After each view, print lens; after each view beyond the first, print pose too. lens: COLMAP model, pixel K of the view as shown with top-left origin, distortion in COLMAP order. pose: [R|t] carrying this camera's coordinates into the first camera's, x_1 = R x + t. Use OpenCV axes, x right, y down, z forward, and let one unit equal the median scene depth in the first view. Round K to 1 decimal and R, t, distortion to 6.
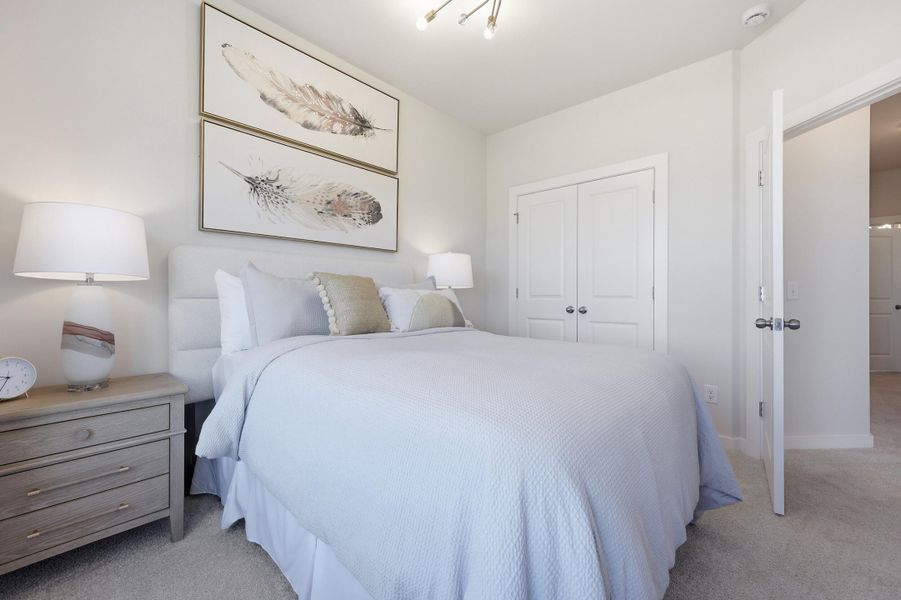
lens RADIAL K [[401.8, 0, 454.5], [0, 401.8, 291.2], [0, 0, 1]] dist [0.004456, -0.000681]
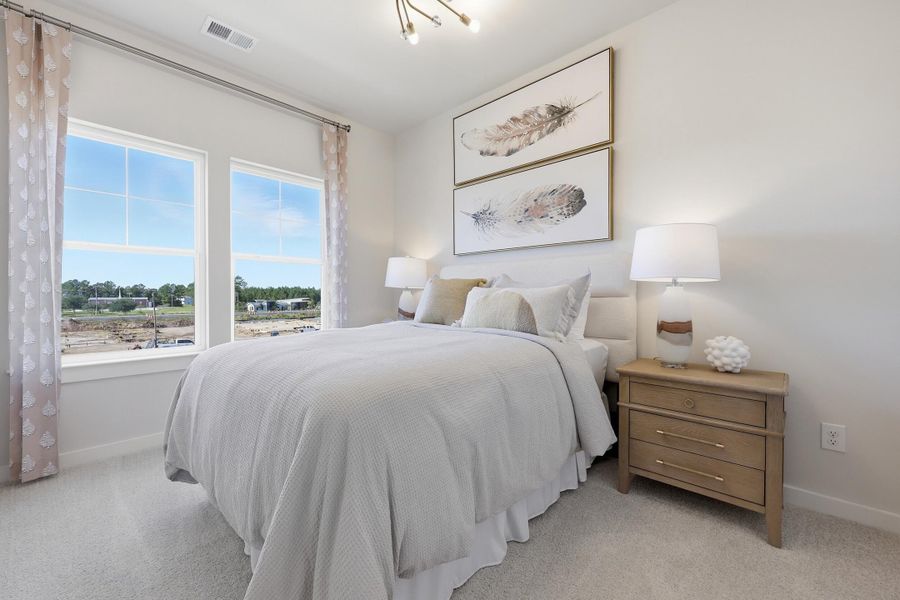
lens RADIAL K [[368.2, 0, 451.1], [0, 368.2, 299.2], [0, 0, 1]] dist [-0.002350, 0.001313]
pose [[-0.068803, 0.010641, -0.997574, 0.699873], [0.014789, 0.999844, 0.009645, 0.011250], [0.997521, -0.014089, -0.068949, 0.836782]]
